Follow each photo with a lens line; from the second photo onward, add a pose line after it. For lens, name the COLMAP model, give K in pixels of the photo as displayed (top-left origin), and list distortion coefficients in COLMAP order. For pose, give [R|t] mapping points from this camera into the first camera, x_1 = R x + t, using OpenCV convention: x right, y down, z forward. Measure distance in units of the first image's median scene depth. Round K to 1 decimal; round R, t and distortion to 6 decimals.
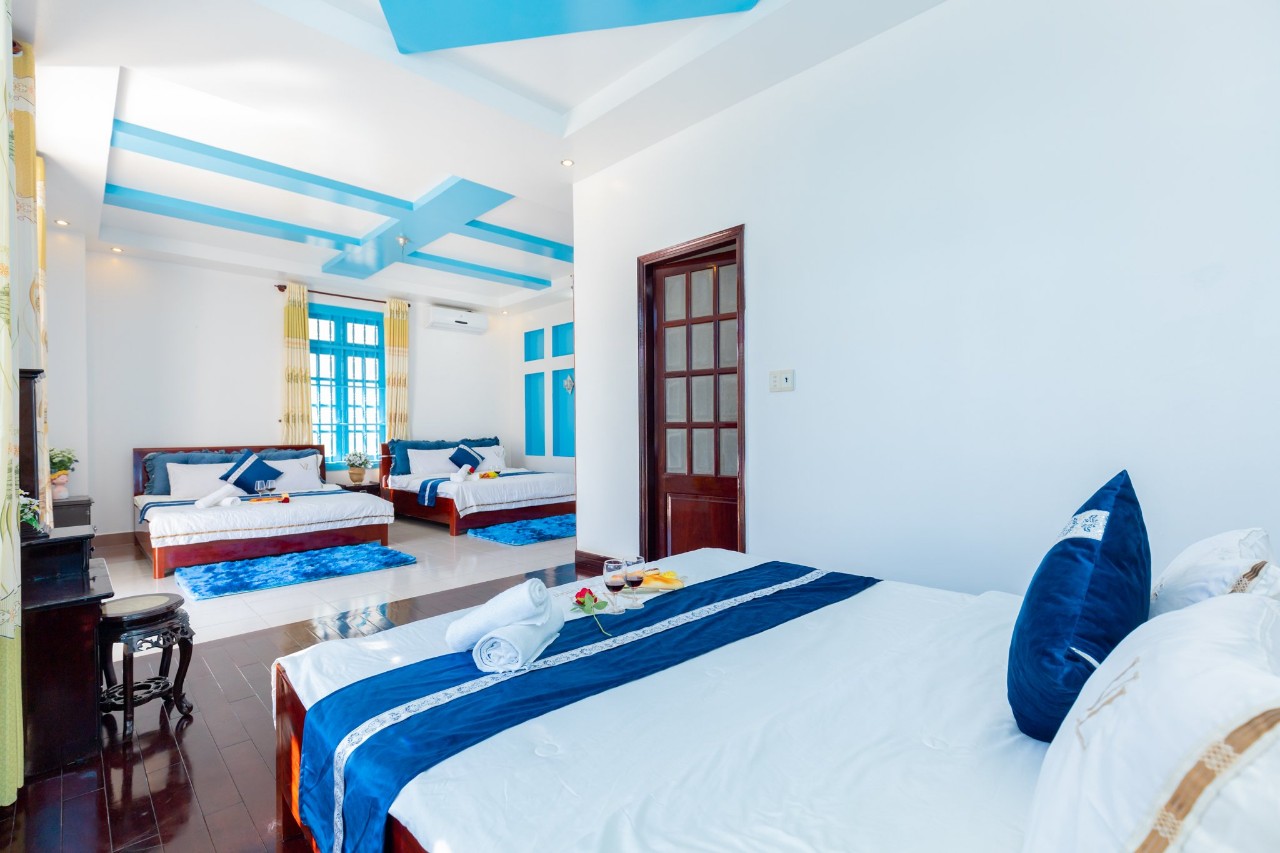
lens RADIAL K [[564.5, 0, 640.0], [0, 564.5, 426.5], [0, 0, 1]] dist [0.009092, -0.000226]
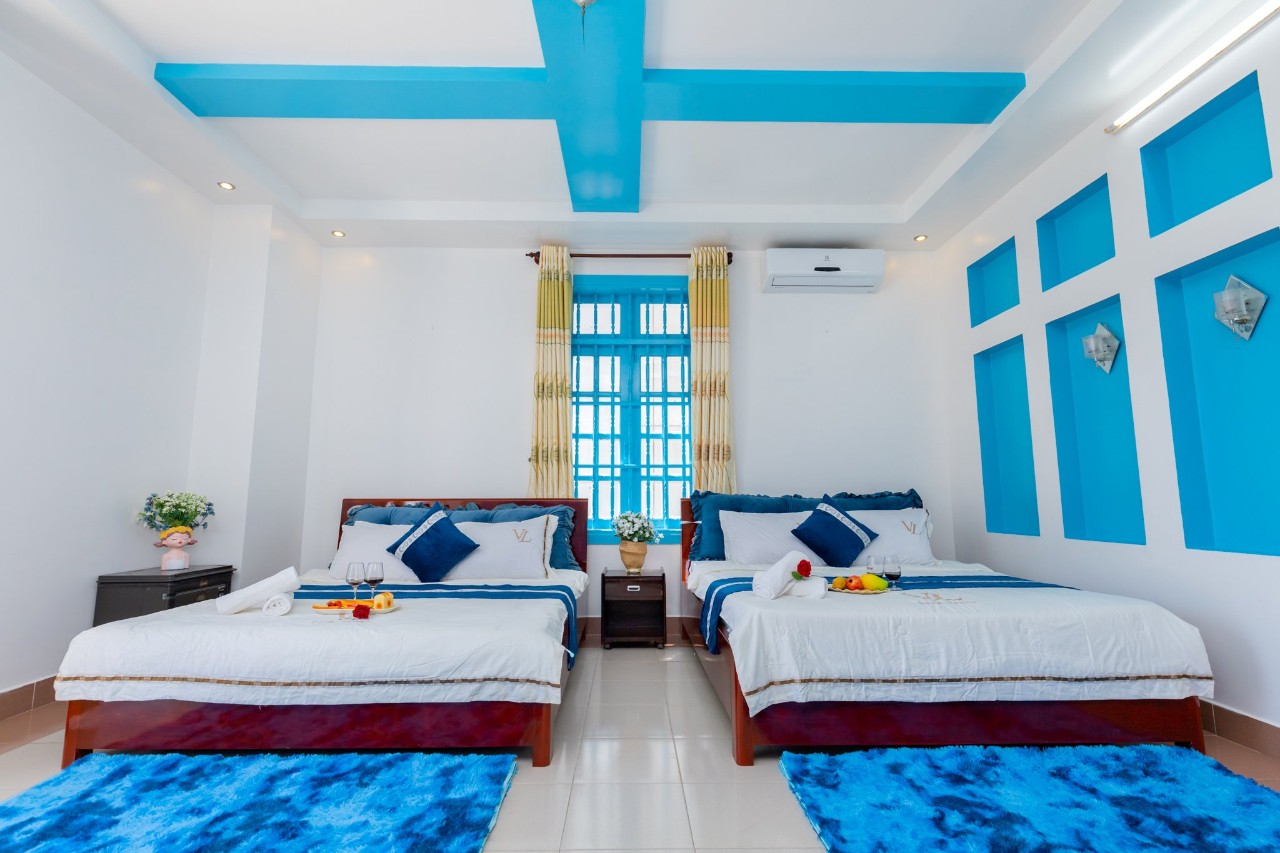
lens RADIAL K [[564.5, 0, 640.0], [0, 564.5, 426.5], [0, 0, 1]] dist [0.009092, -0.000226]
pose [[0.708375, -0.082747, -0.700969, -0.091920], [-0.000289, 0.993070, -0.117521, 0.024385], [0.705836, 0.083451, 0.703442, 0.573107]]
